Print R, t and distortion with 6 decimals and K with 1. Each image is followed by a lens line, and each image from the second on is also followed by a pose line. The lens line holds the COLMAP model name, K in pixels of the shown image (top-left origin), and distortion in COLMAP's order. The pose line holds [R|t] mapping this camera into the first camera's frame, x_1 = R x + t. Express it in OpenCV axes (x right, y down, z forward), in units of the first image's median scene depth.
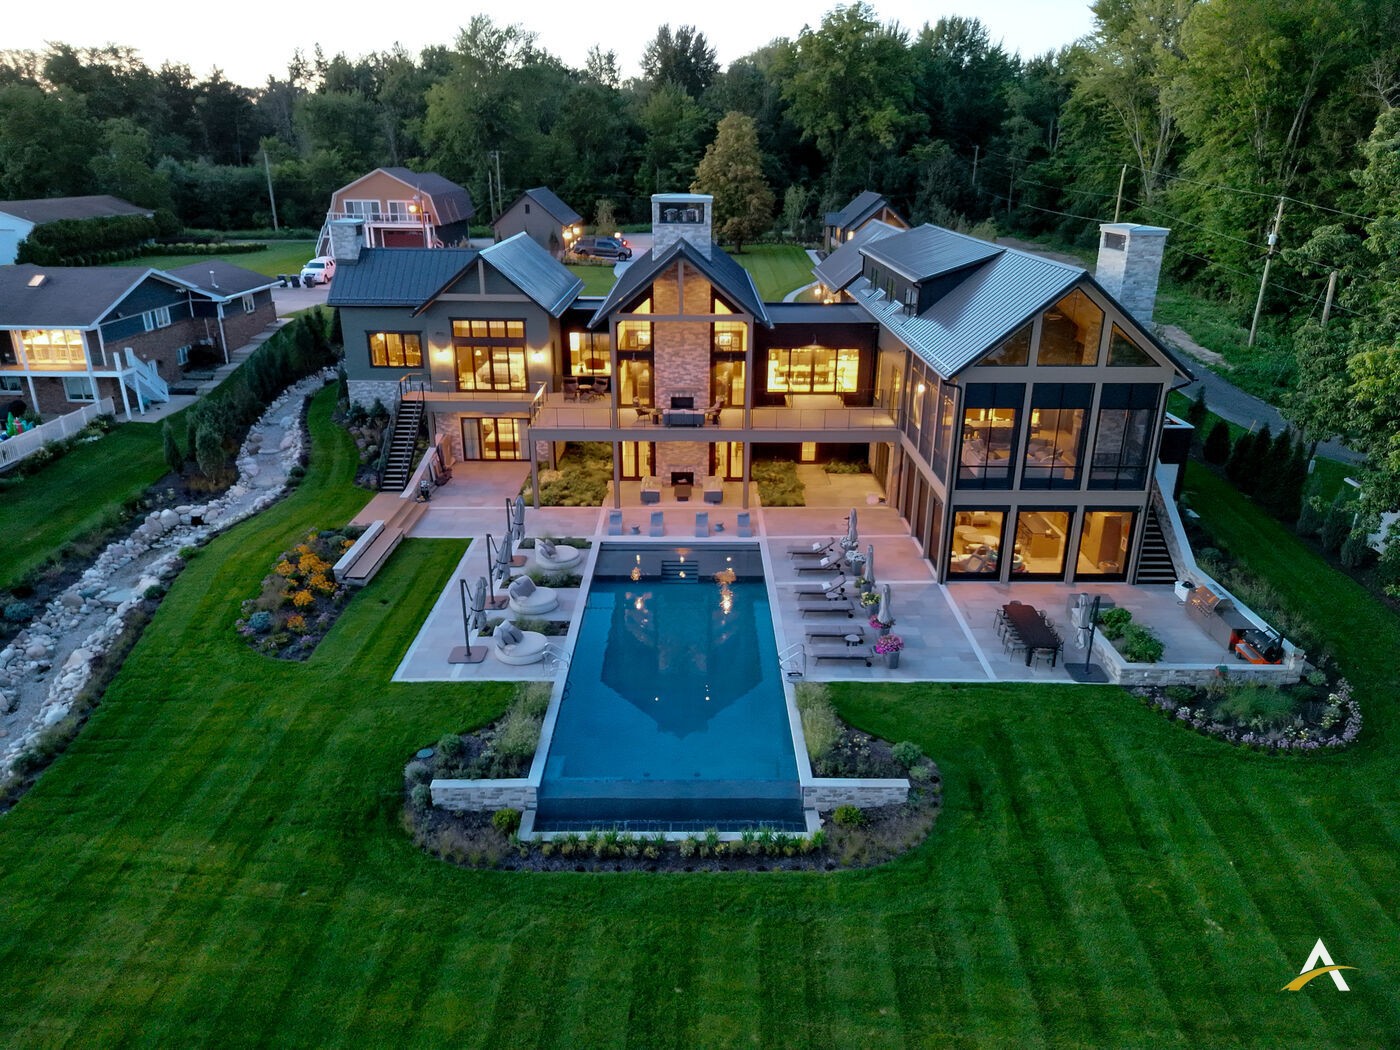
lens RADIAL K [[989.7, 0, 703.1], [0, 989.7, 526.5], [0, 0, 1]] dist [0.069790, -0.065949]
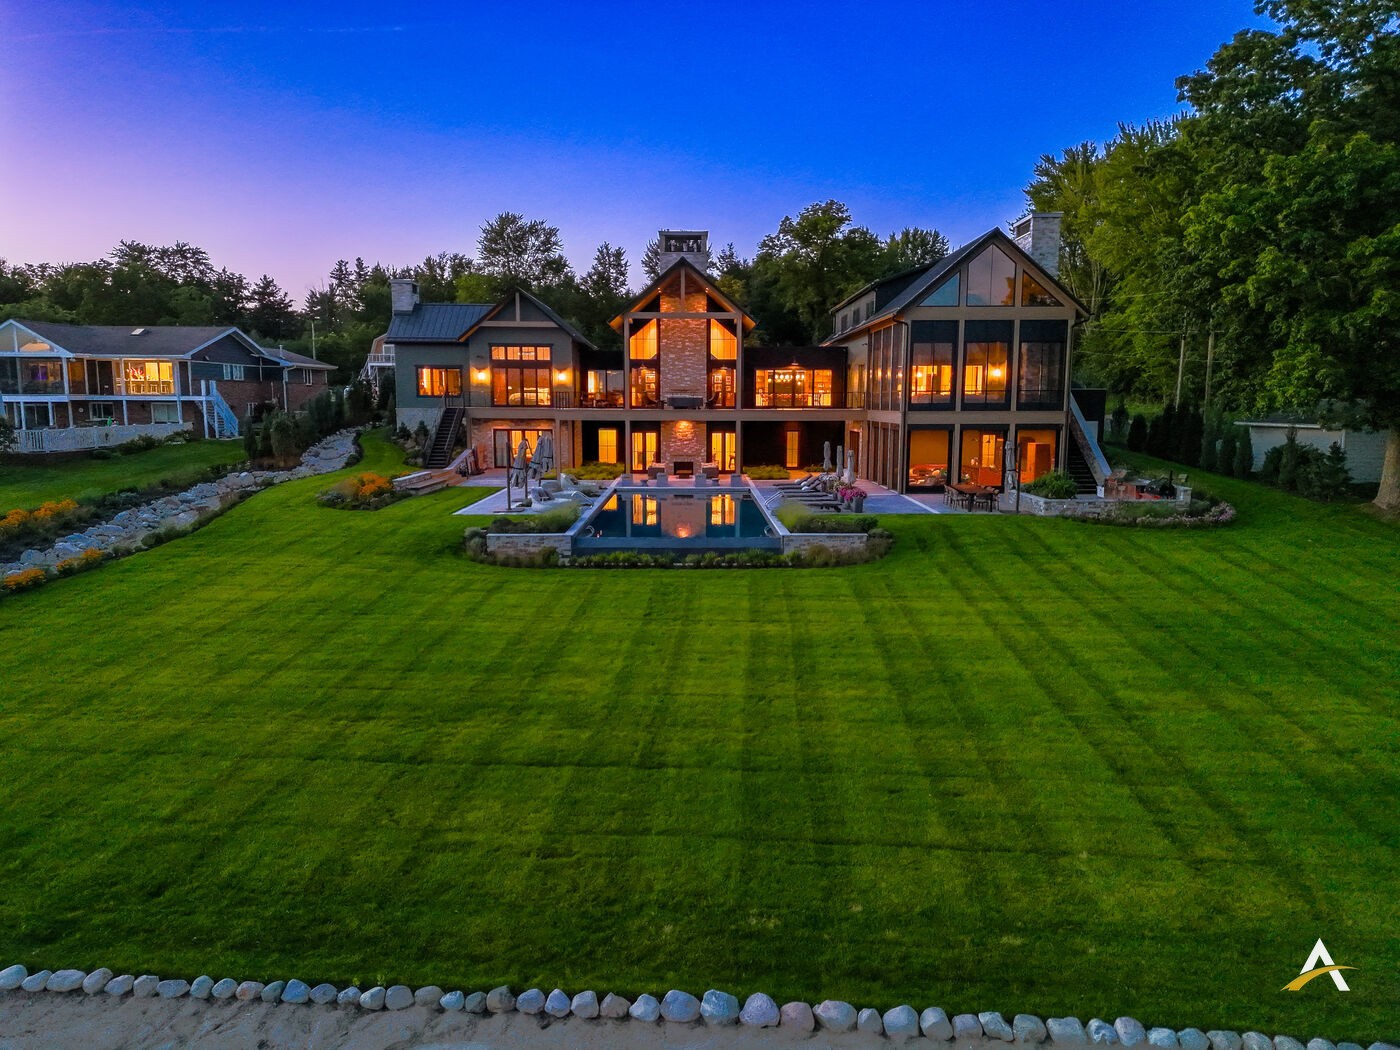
lens RADIAL K [[989.7, 0, 703.1], [0, 989.7, 526.5], [0, 0, 1]] dist [0.069790, -0.065949]
pose [[0.999984, -0.003184, 0.004697, -0.003527], [0.004180, 0.973133, -0.230205, 0.279900], [-0.003838, 0.230221, 0.973131, -0.113050]]
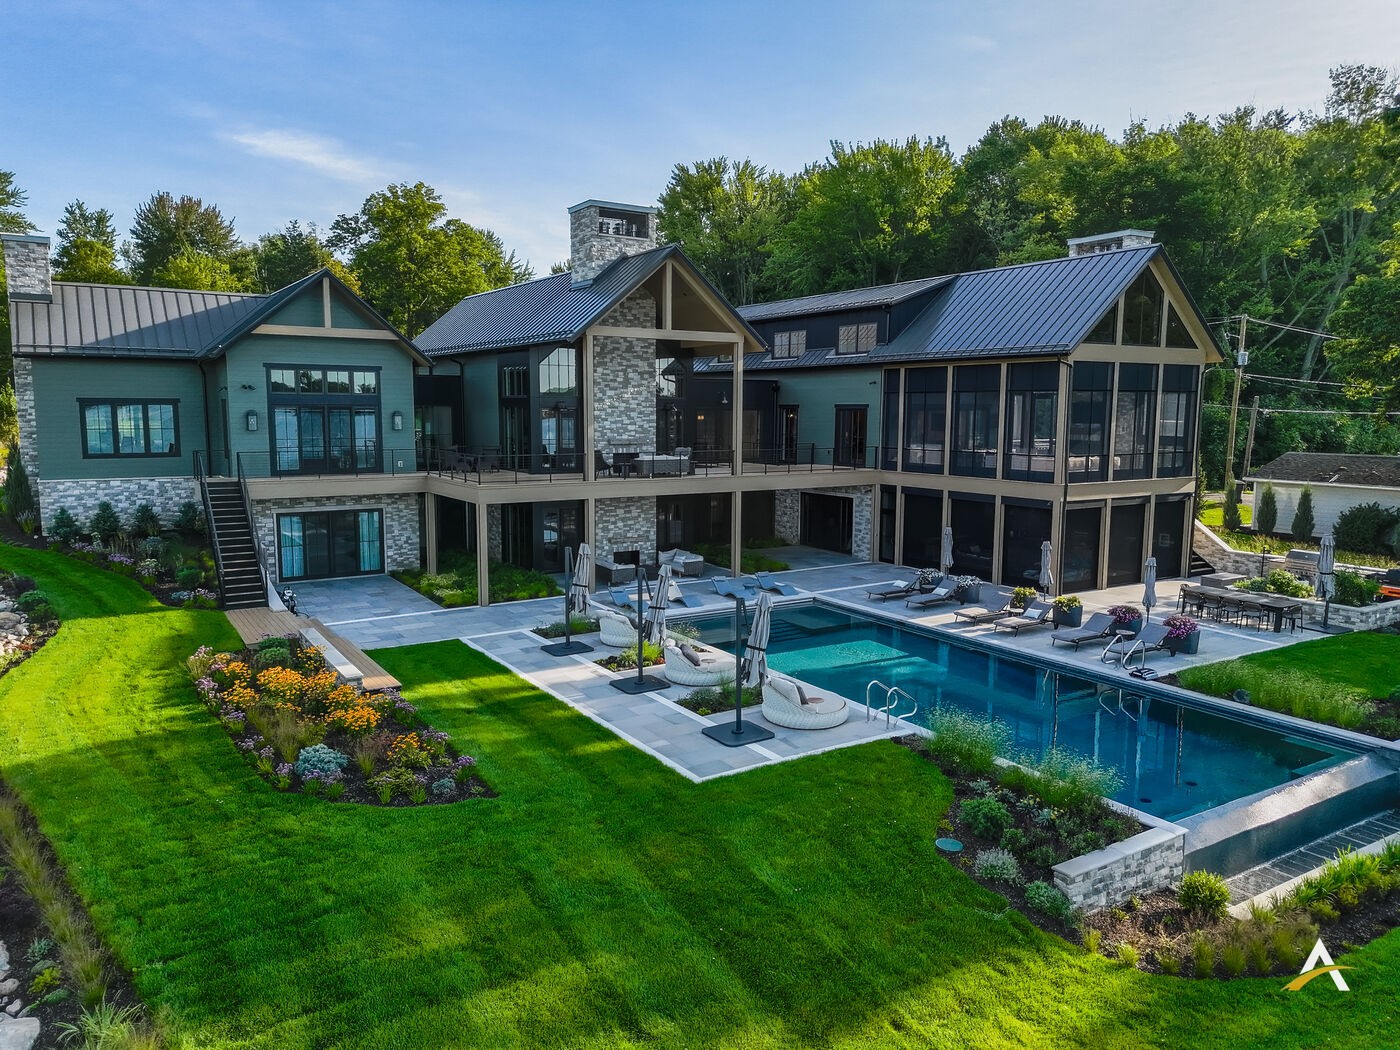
lens RADIAL K [[989.7, 0, 703.1], [0, 989.7, 526.5], [0, 0, 1]] dist [0.069790, -0.065949]
pose [[0.844577, -0.066486, 0.531290, -0.370637], [0.187741, 0.966037, -0.177556, 0.072410], [-0.501441, 0.249704, 0.828375, 0.316554]]
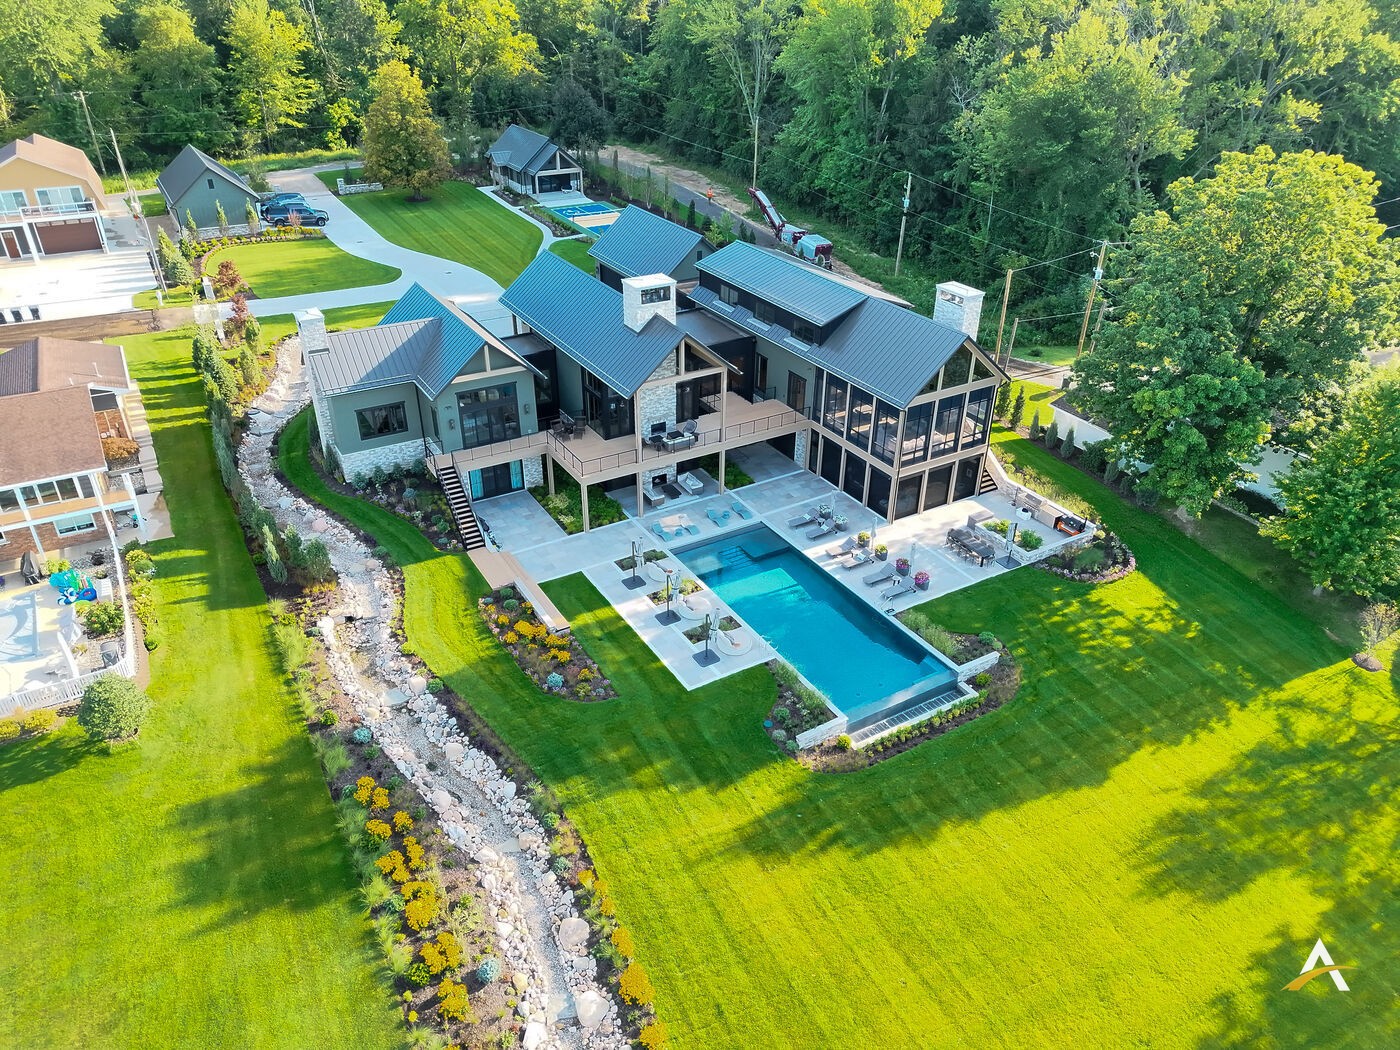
lens RADIAL K [[987.9, 0, 700.0], [0, 987.9, 525.0], [0, 0, 1]] dist [0.084417, -0.108685]
pose [[0.861020, -0.255223, 0.439893, -0.569080], [0.174721, 0.960760, 0.215437, -0.263584], [-0.477616, -0.108636, 0.871826, -0.203638]]
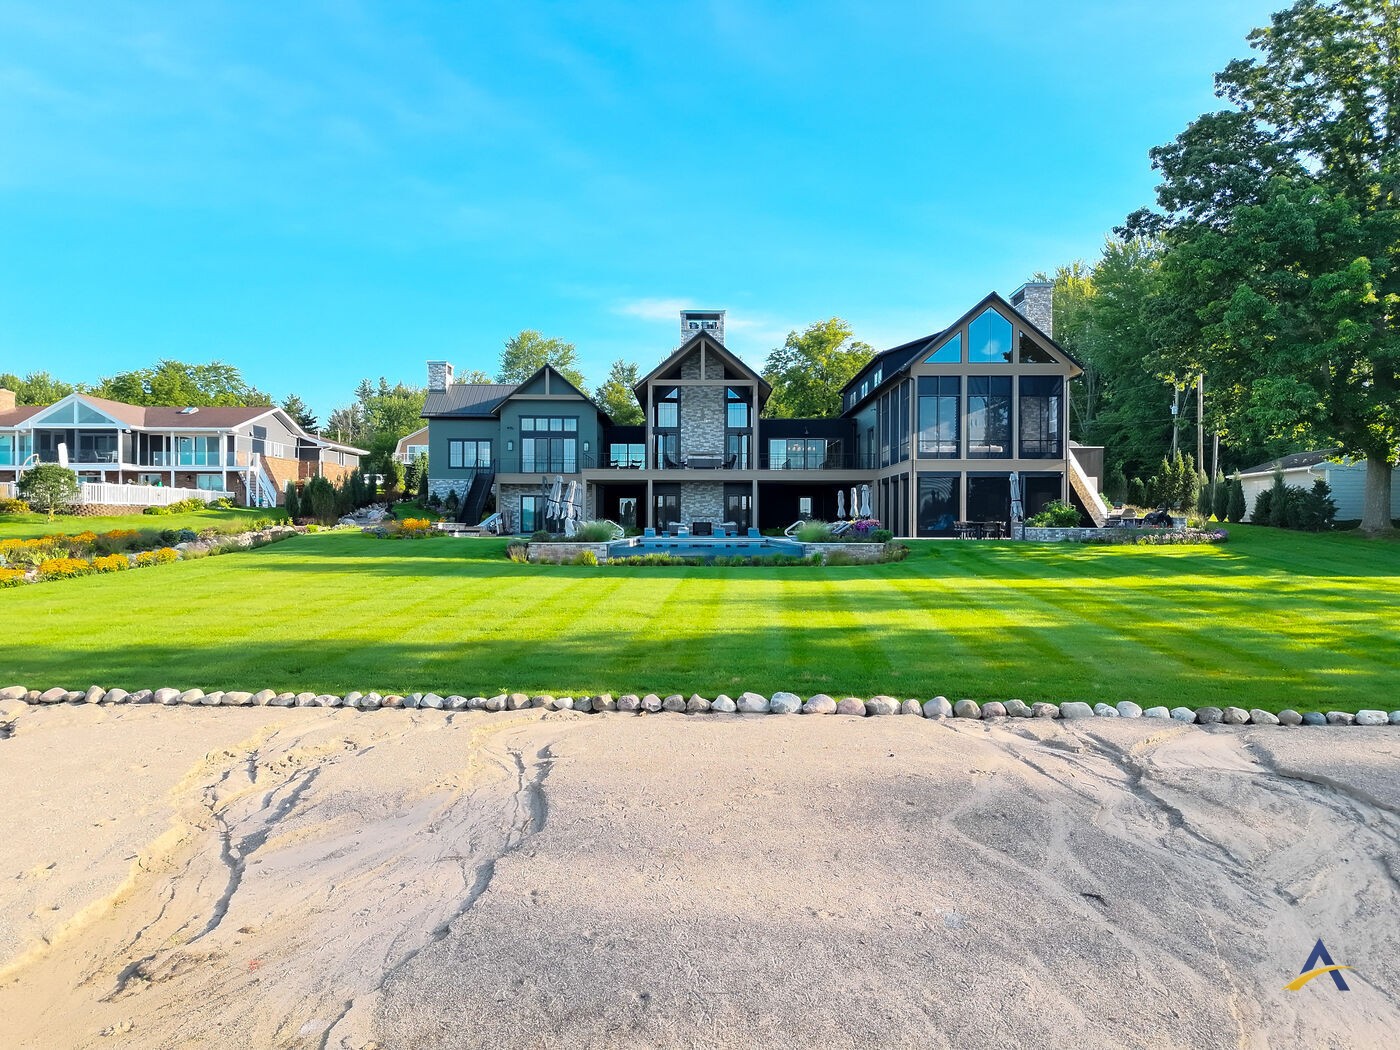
lens RADIAL K [[987.9, 0, 700.0], [0, 987.9, 525.0], [0, 0, 1]] dist [0.084417, -0.108685]
pose [[0.999997, 0.000018, -0.002440, -0.019909], [-0.000888, 0.934093, -0.357029, 0.373061], [0.002273, 0.357030, 0.934090, -0.133899]]
